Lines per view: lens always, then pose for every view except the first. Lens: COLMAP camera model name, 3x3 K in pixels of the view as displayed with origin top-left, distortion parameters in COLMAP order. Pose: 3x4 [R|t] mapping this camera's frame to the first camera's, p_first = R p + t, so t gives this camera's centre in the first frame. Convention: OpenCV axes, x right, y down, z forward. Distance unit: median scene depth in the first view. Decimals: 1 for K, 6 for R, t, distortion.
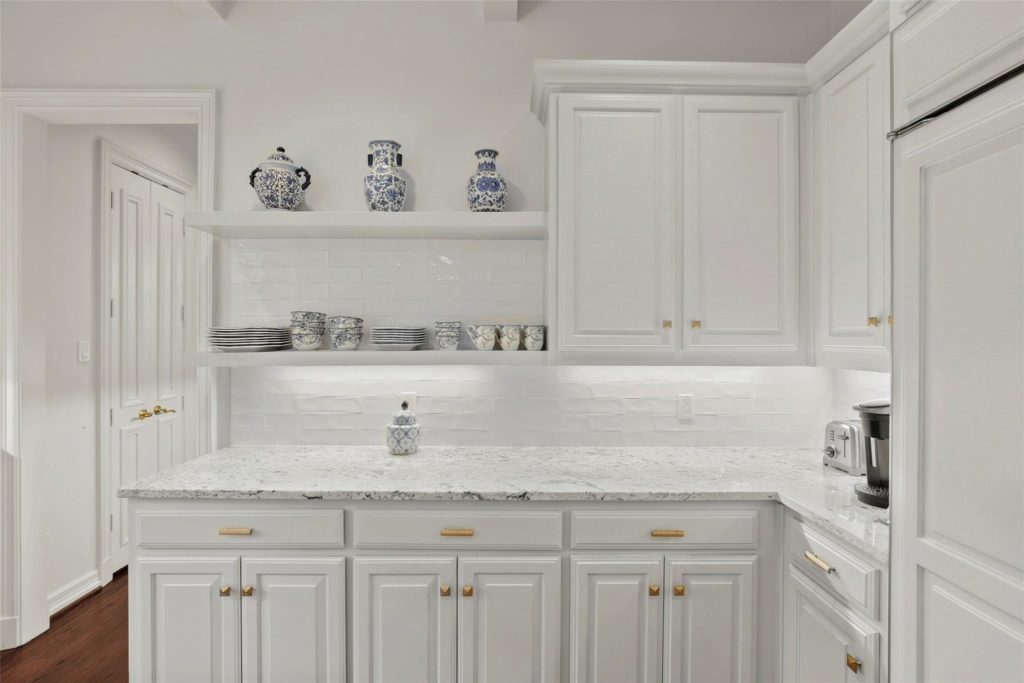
lens RADIAL K [[463.0, 0, 513.8], [0, 463.0, 340.1], [0, 0, 1]] dist [-0.011756, -0.000310]
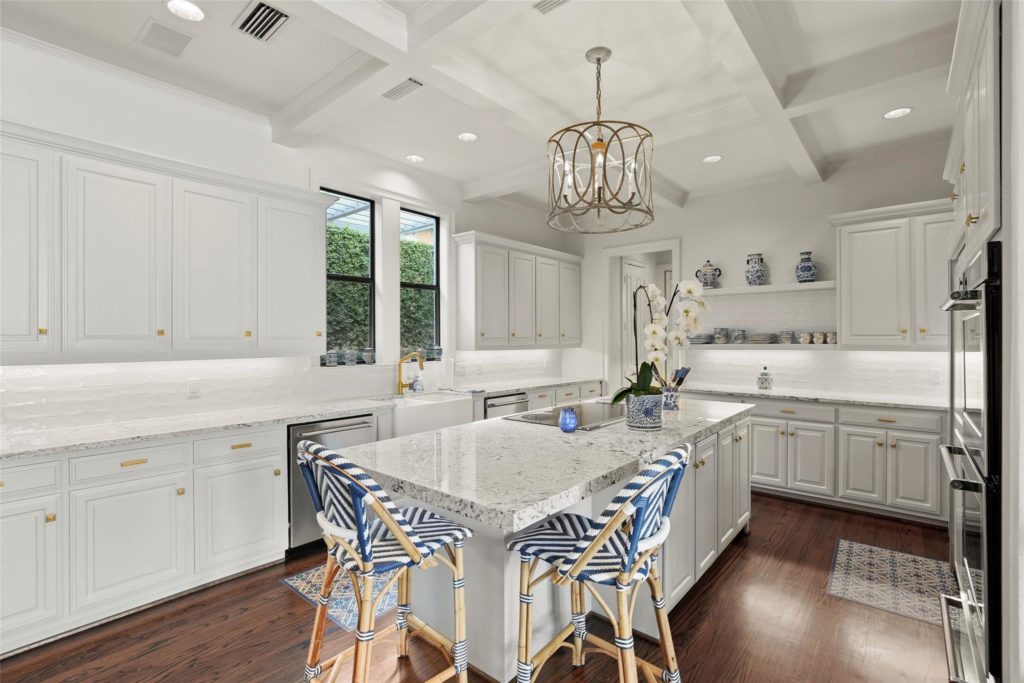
lens RADIAL K [[463.0, 0, 518.4], [0, 463.0, 337.9], [0, 0, 1]] dist [-0.011756, -0.000310]
pose [[0.752933, -0.005907, -0.658071, 0.358981], [0.004641, 0.999983, -0.003665, -0.003893], [0.658081, -0.000295, 0.752947, -1.571594]]
